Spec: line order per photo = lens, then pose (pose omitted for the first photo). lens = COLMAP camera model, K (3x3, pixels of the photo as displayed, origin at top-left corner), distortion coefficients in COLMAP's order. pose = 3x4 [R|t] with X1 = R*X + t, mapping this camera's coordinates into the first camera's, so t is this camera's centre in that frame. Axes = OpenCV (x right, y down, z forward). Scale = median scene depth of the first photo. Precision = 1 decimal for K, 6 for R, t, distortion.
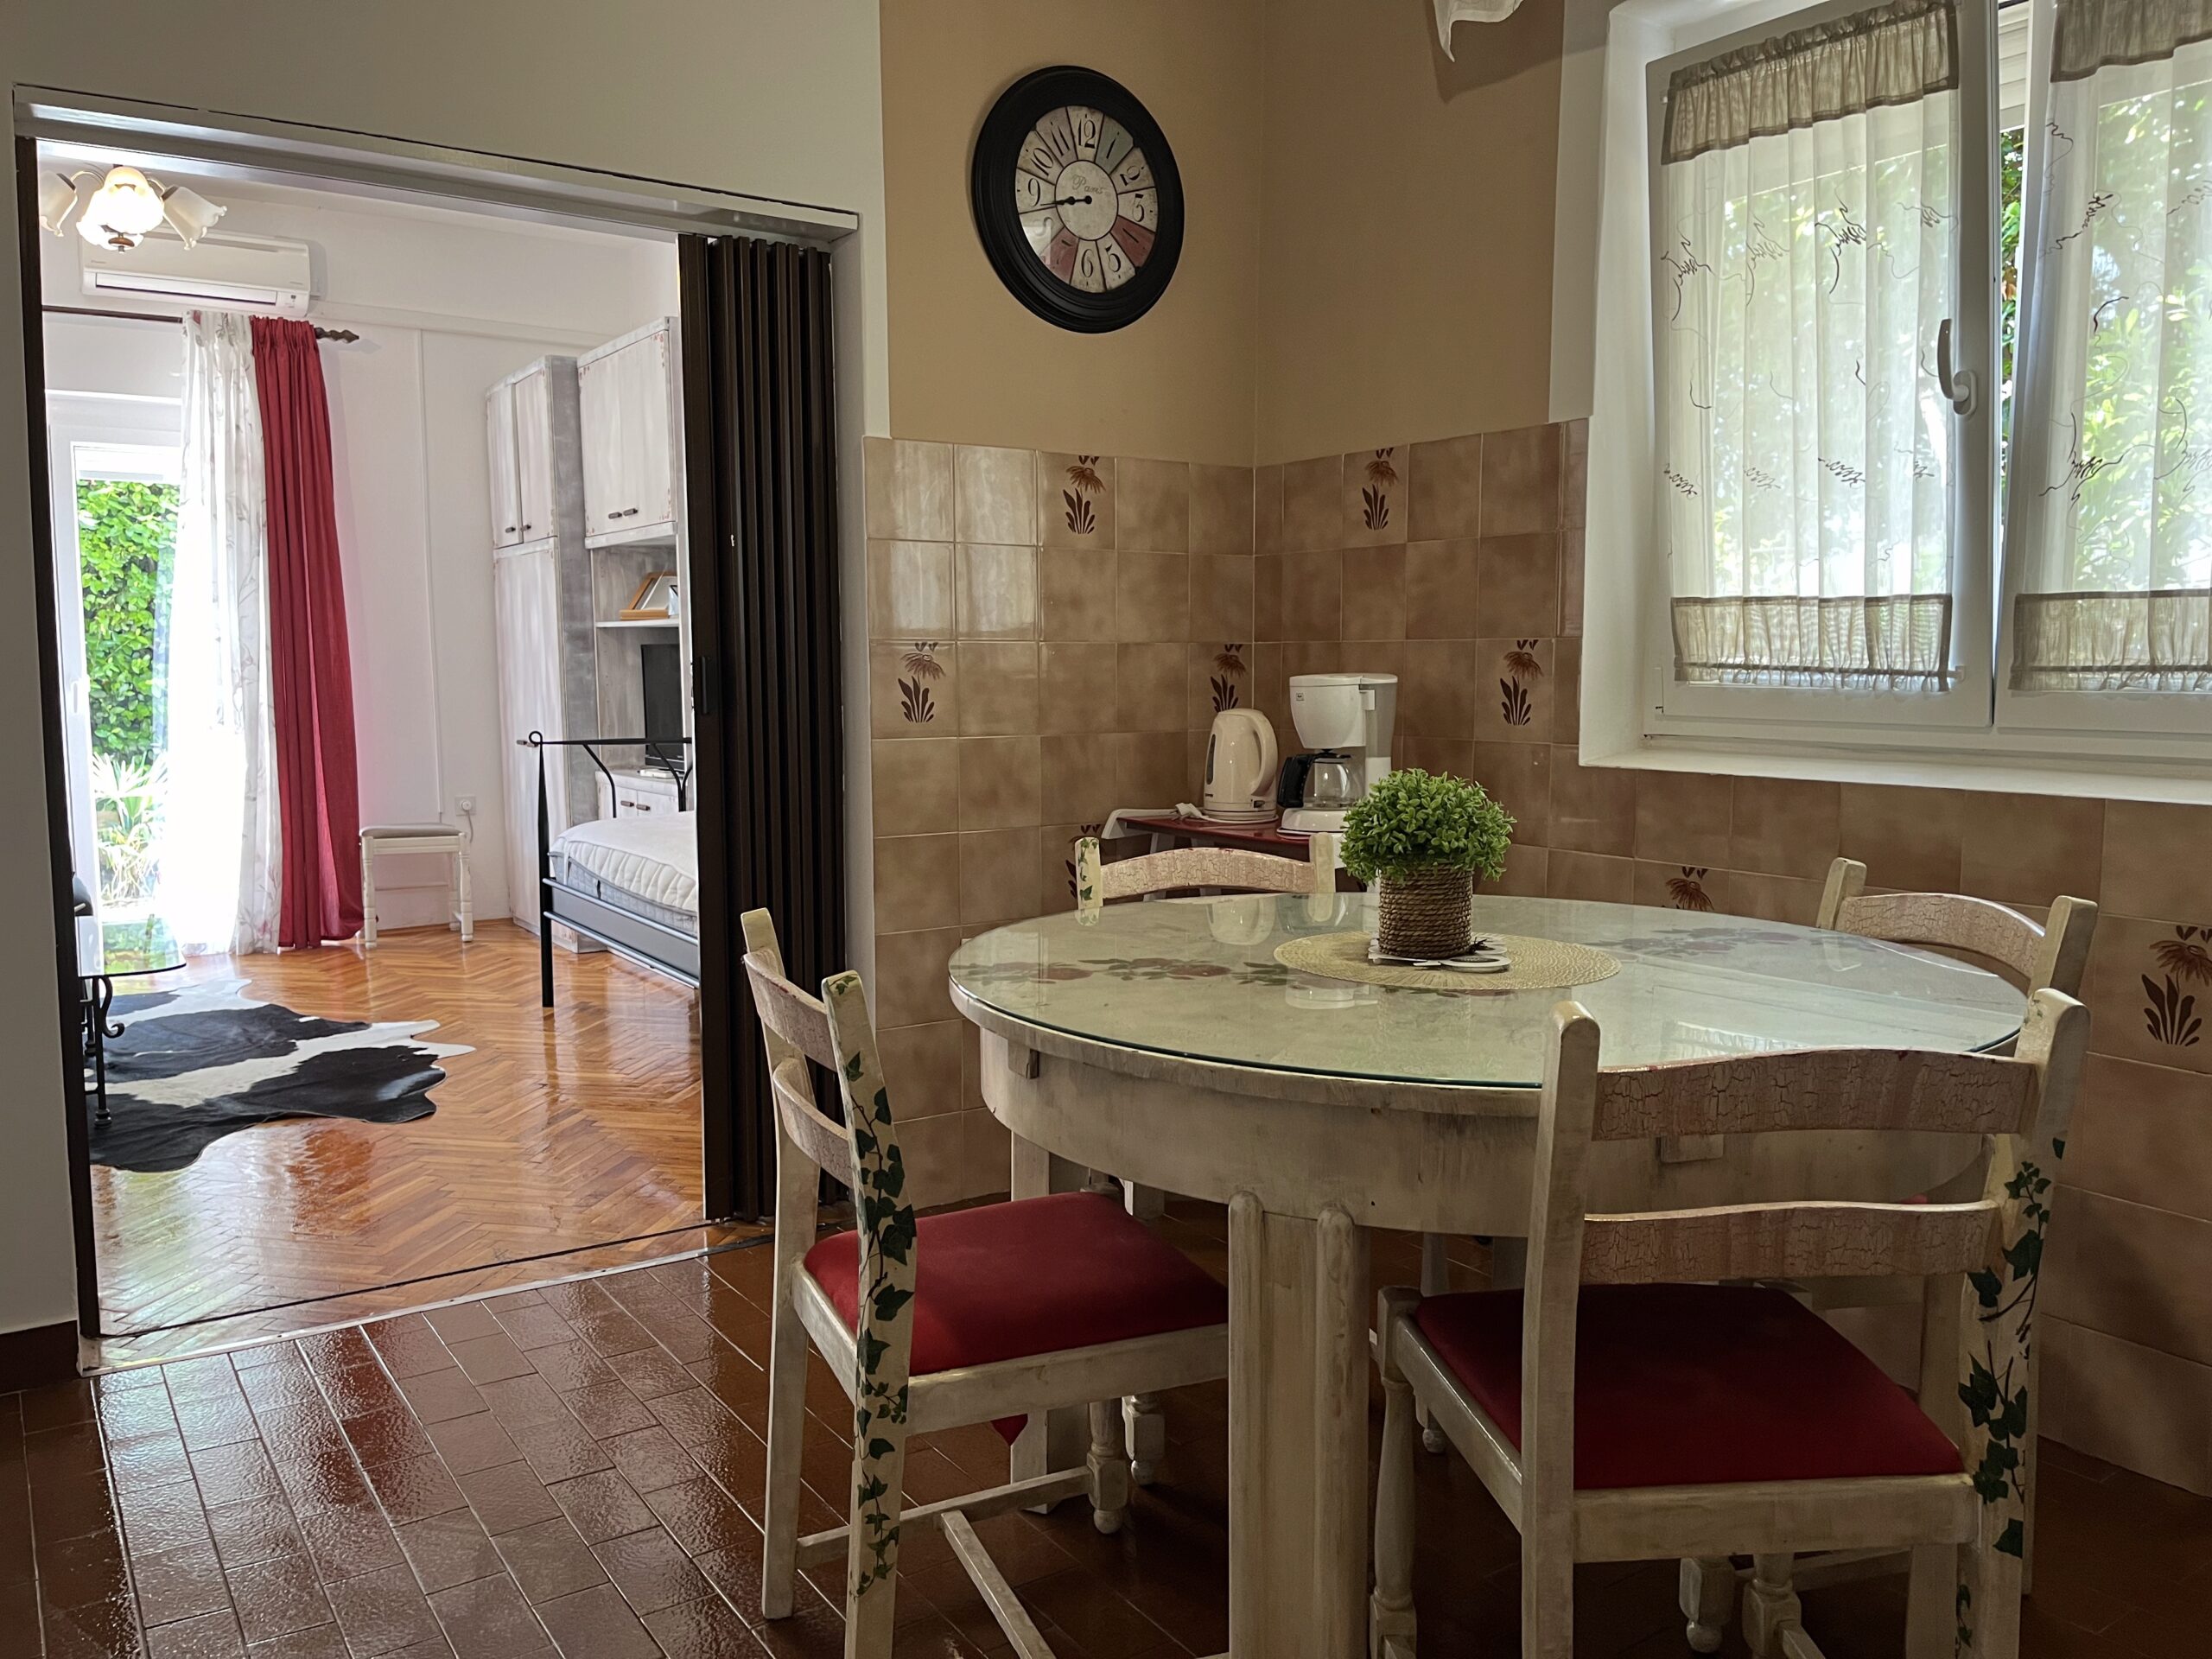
lens RADIAL K [[1677.9, 0, 1106.0], [0, 1677.9, 829.5], [0, 0, 1]] dist [0.061097, -0.077403]
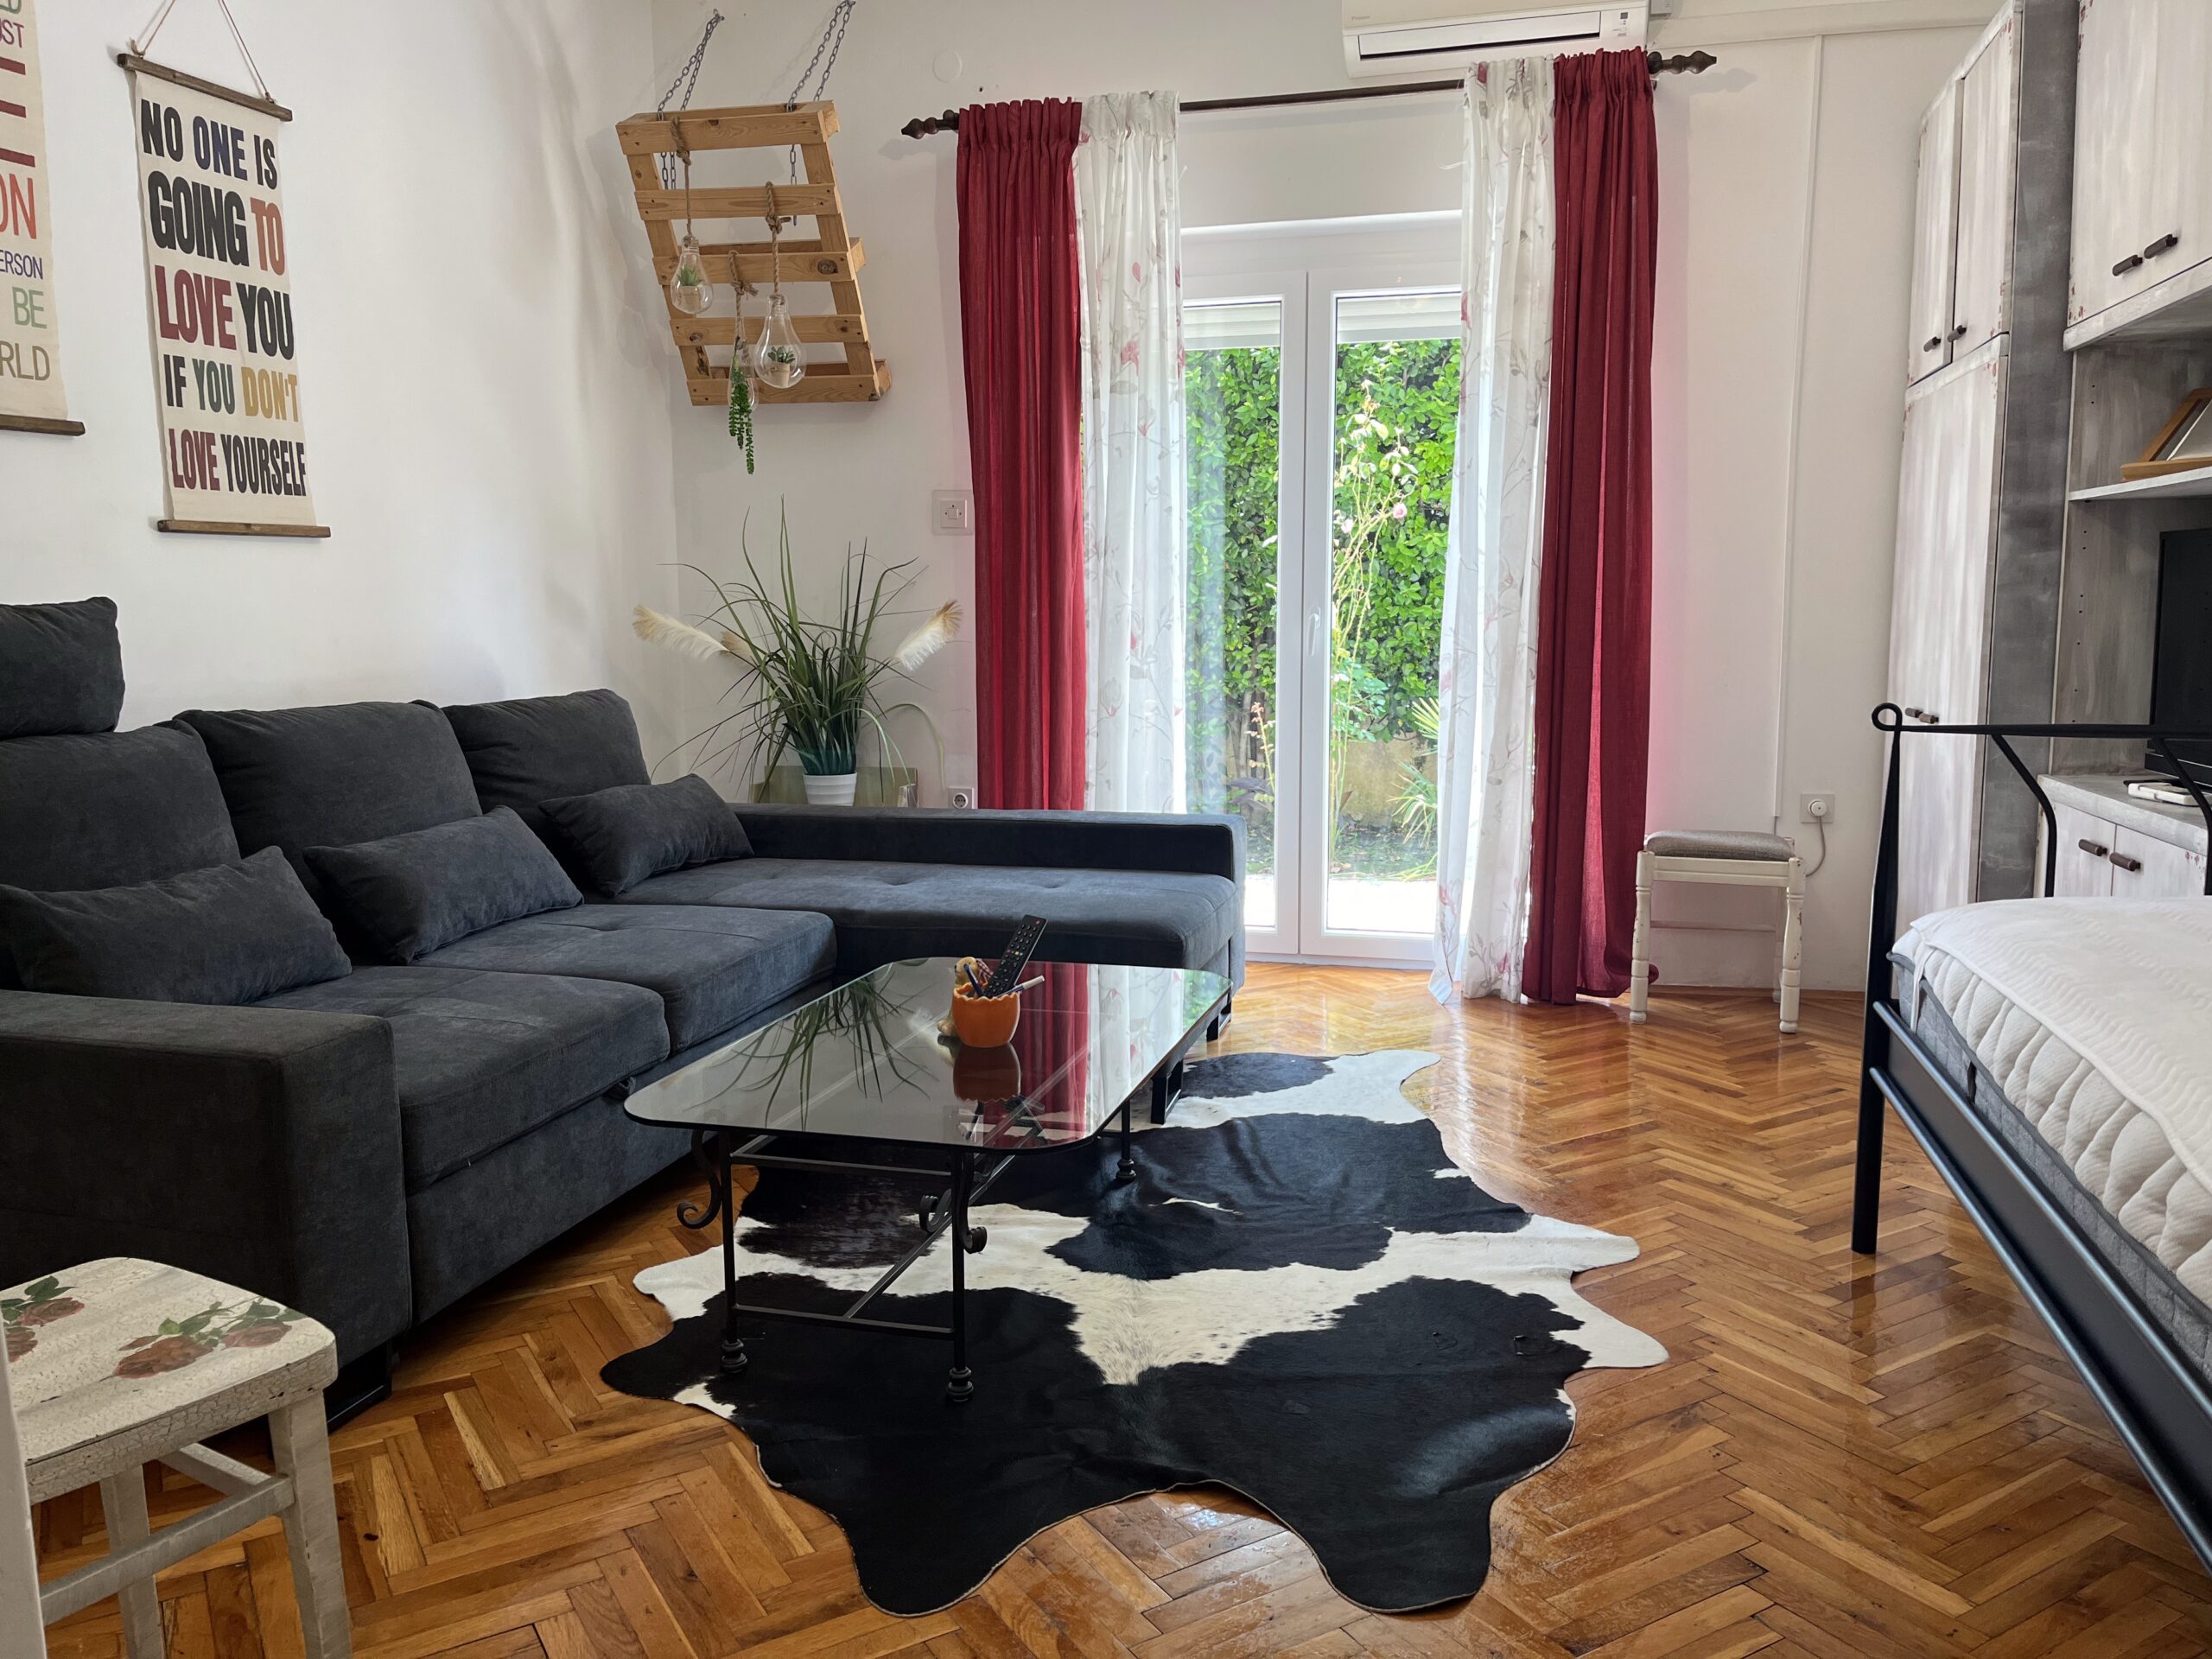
lens RADIAL K [[1661.0, 0, 1106.0], [0, 1661.0, 829.5], [0, 0, 1]] dist [0.155549, -0.213448]
pose [[0.675268, 0.093209, -0.731659, -0.105662], [-0.067096, 0.995633, 0.064914, -0.032525], [0.734514, 0.005257, 0.678573, 0.416363]]
